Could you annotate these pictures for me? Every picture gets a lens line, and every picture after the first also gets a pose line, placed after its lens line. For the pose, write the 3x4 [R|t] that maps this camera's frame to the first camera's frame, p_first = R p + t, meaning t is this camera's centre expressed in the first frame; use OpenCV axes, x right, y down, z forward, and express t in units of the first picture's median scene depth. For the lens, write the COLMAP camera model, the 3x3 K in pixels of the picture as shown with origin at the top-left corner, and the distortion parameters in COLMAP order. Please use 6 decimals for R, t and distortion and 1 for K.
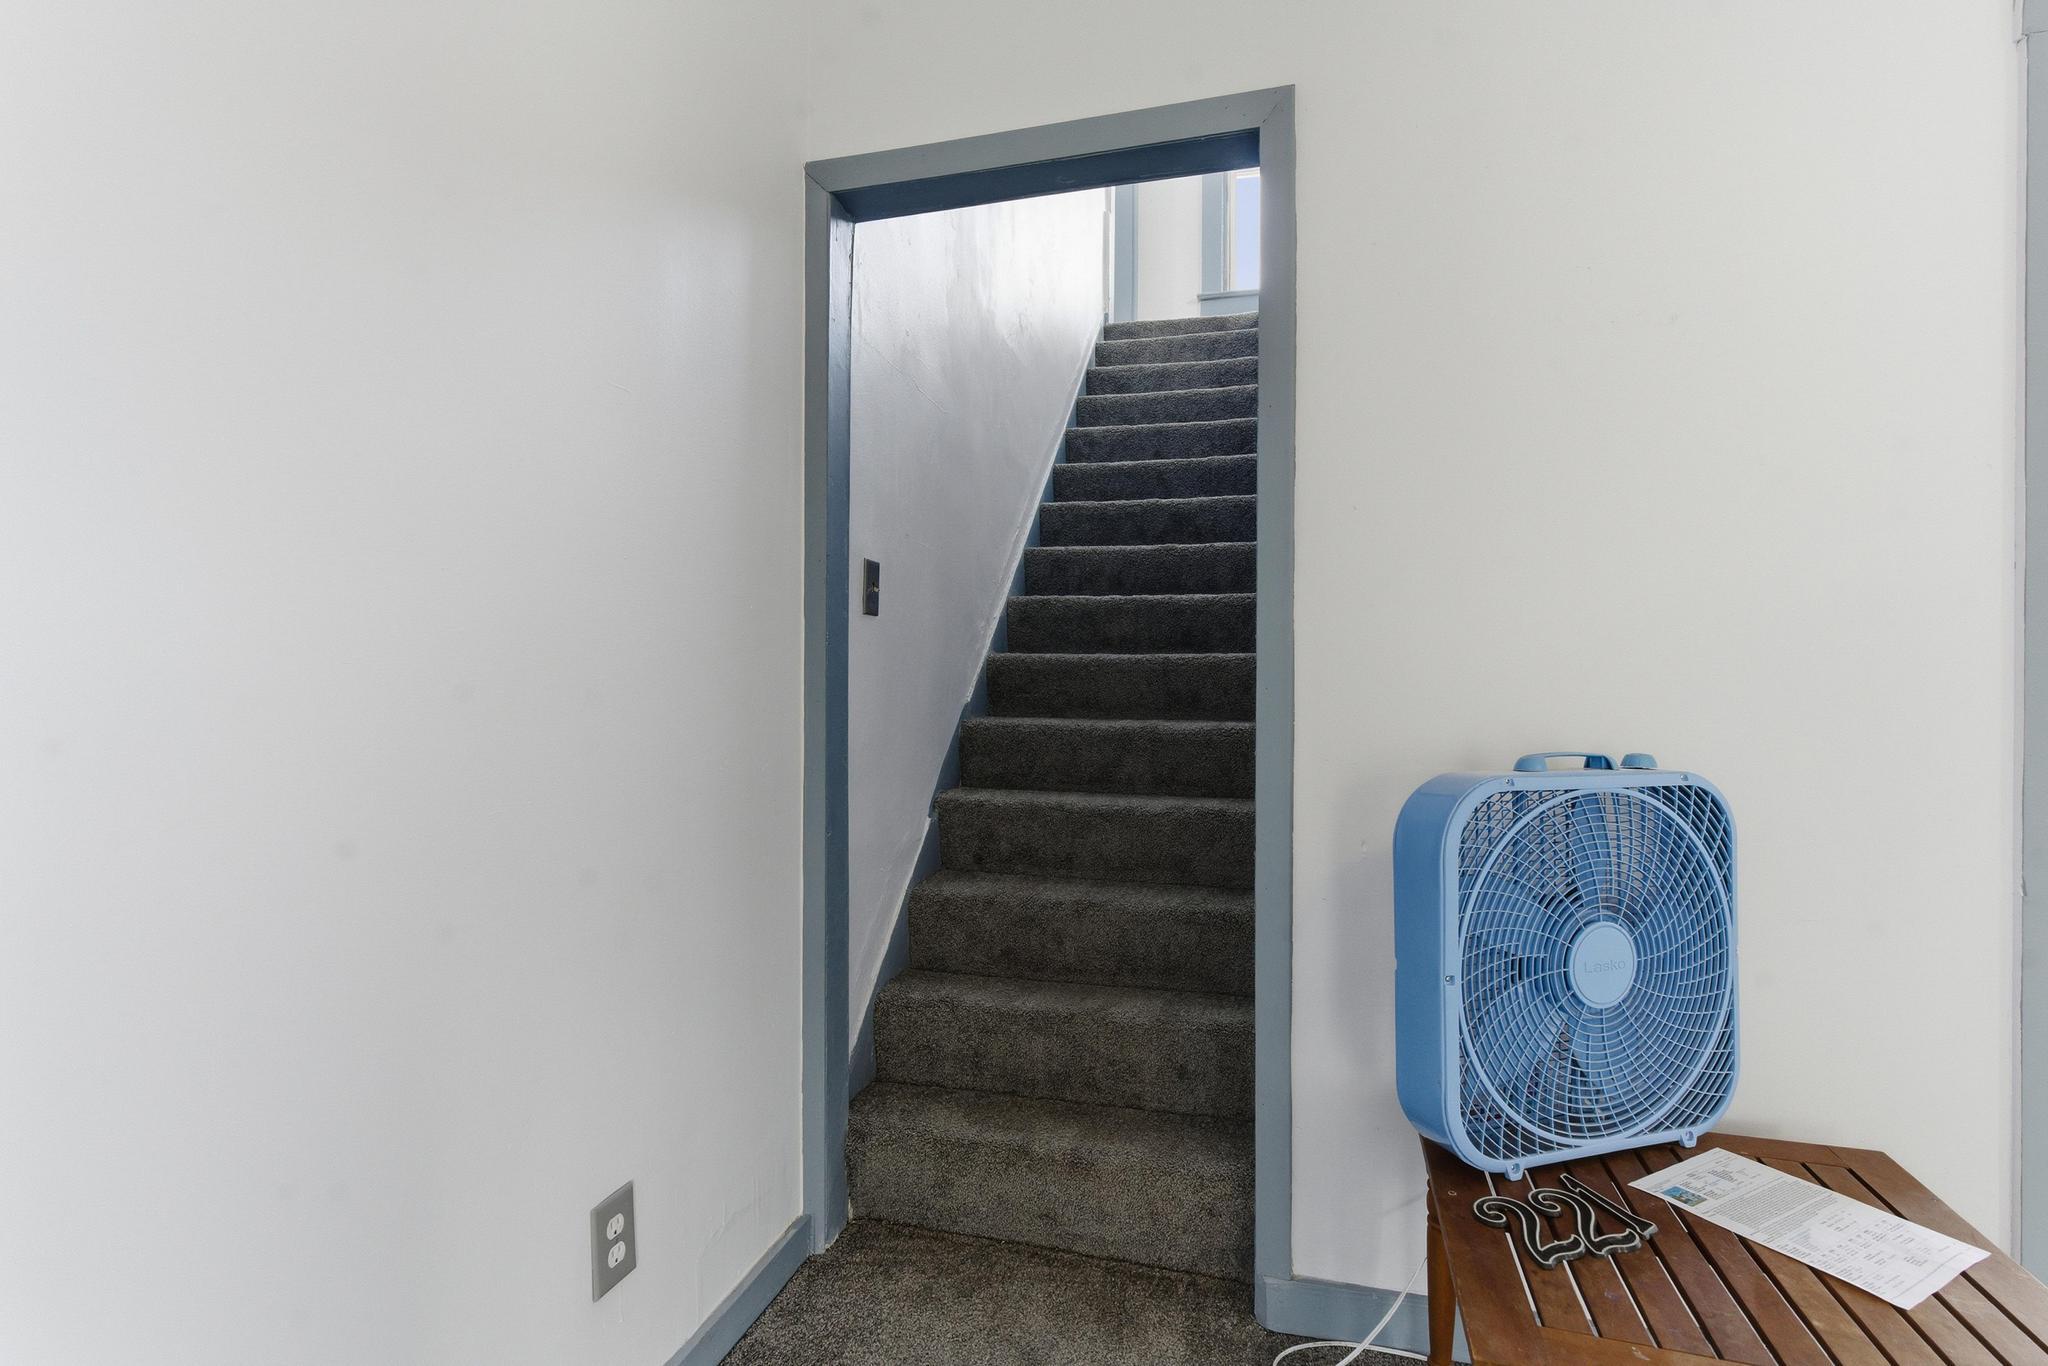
lens RADIAL K [[938.7, 0, 1024.1], [0, 938.7, 689.0], [0, 0, 1]] dist [0.001934, 0.001045]
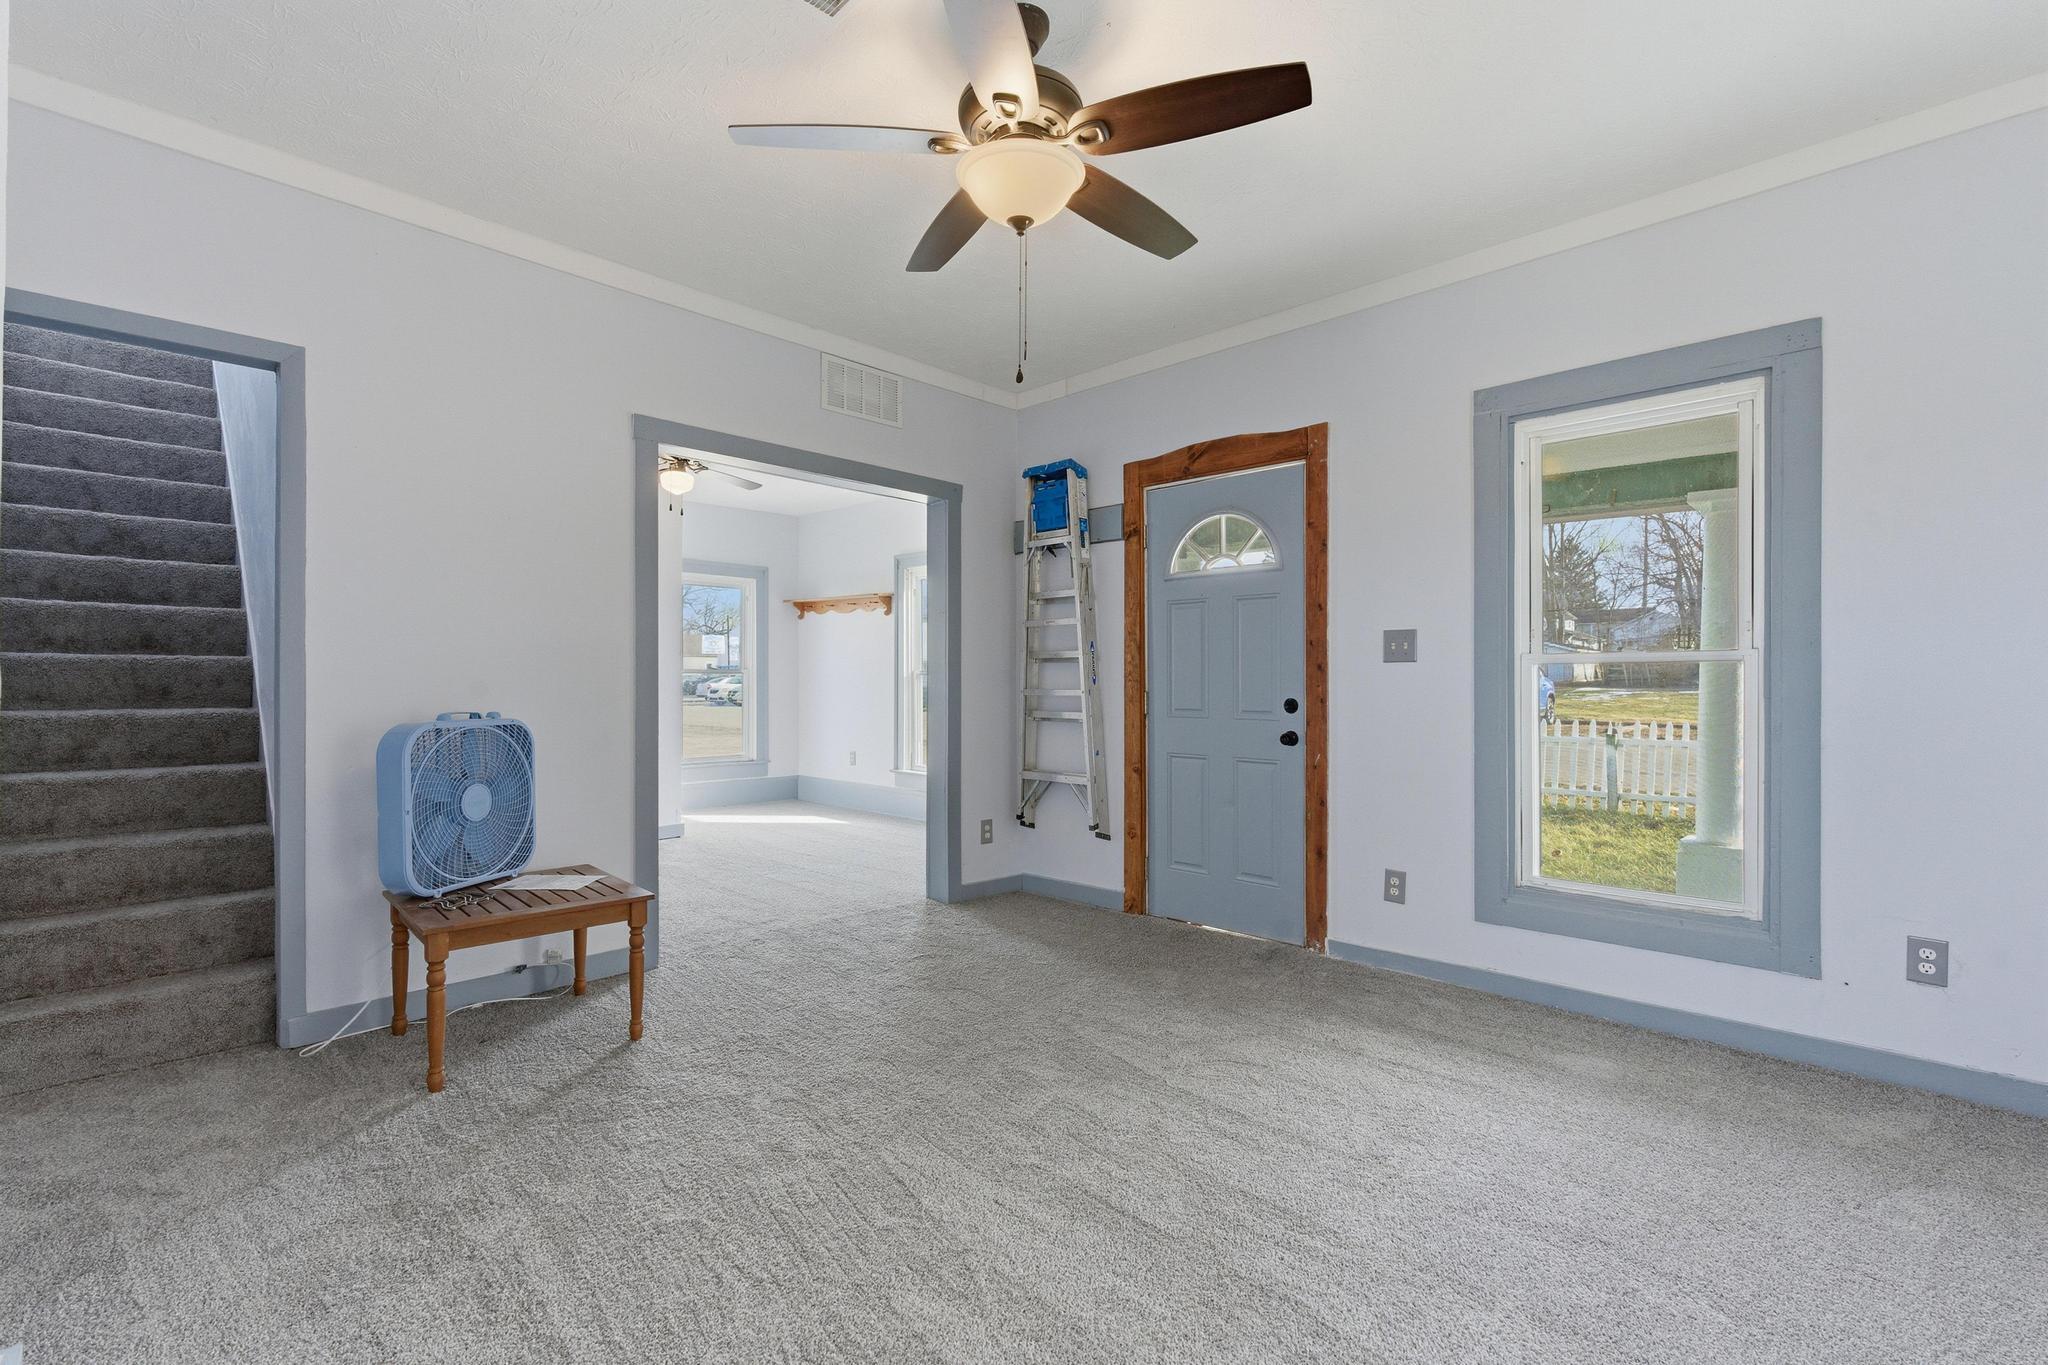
lens RADIAL K [[938.7, 0, 1024.1], [0, 938.7, 688.5], [0, 0, 1]] dist [0.001934, 0.001045]
pose [[0.498187, -0.006178, 0.867048, -0.513864], [0.002193, 0.999980, 0.005866, 0.002258], [-0.867067, -0.001021, 0.498191, -0.947391]]
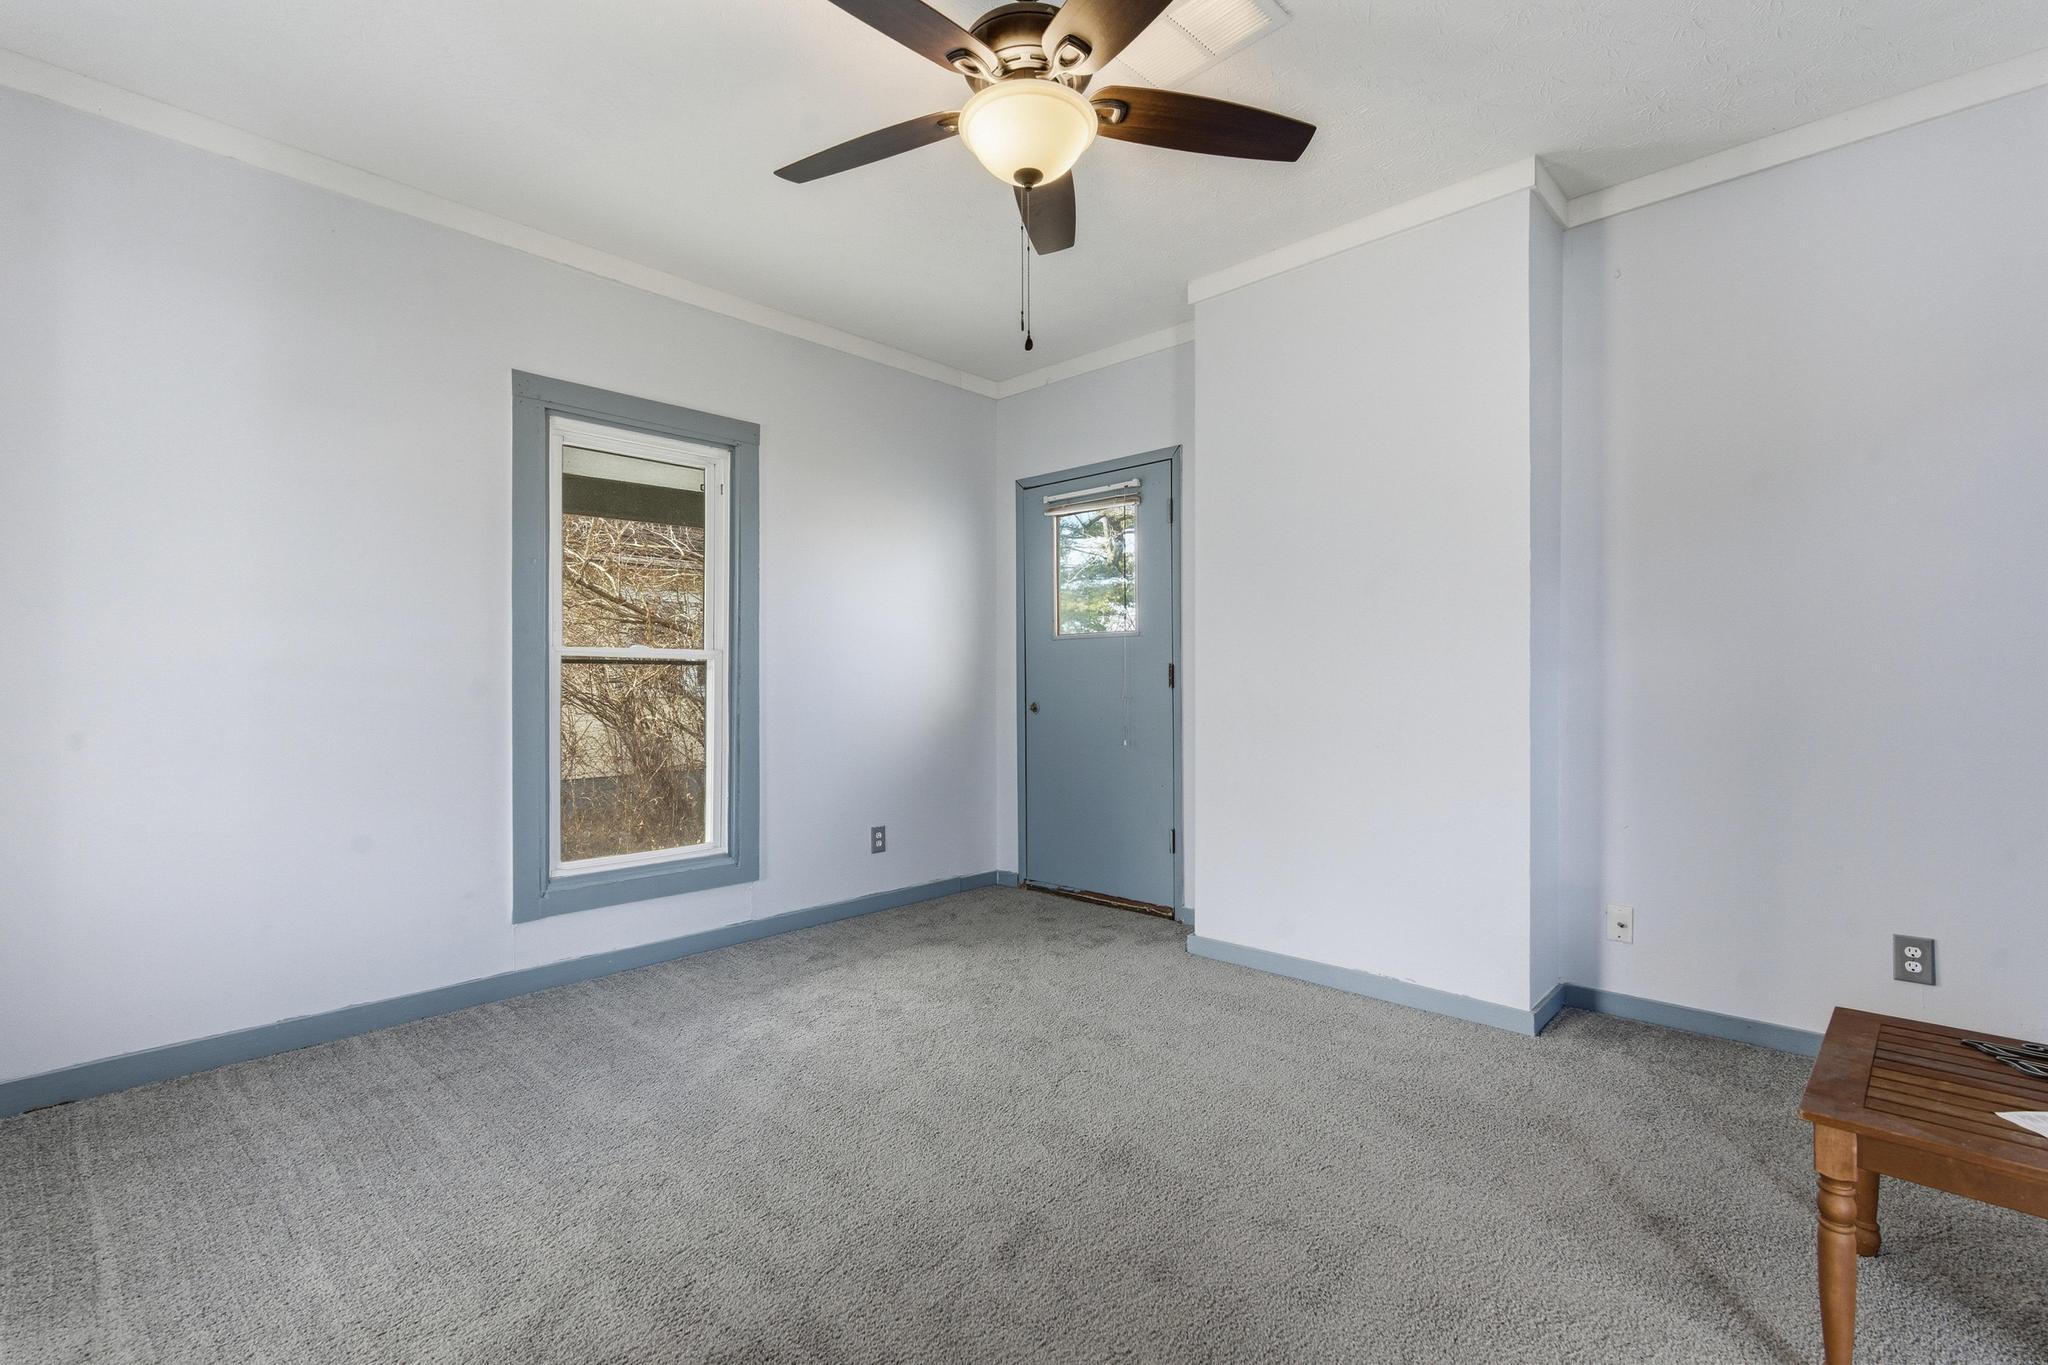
lens RADIAL K [[906.2, 0, 1019.2], [0, 906.2, 689.8], [0, 0, 1]] dist [0.003955, 0.001109]
pose [[-0.484911, 0.008201, -0.874525, 1.544551], [0.002647, 0.999965, 0.007910, 0.008387], [0.874560, 0.001521, -0.484916, 0.215670]]
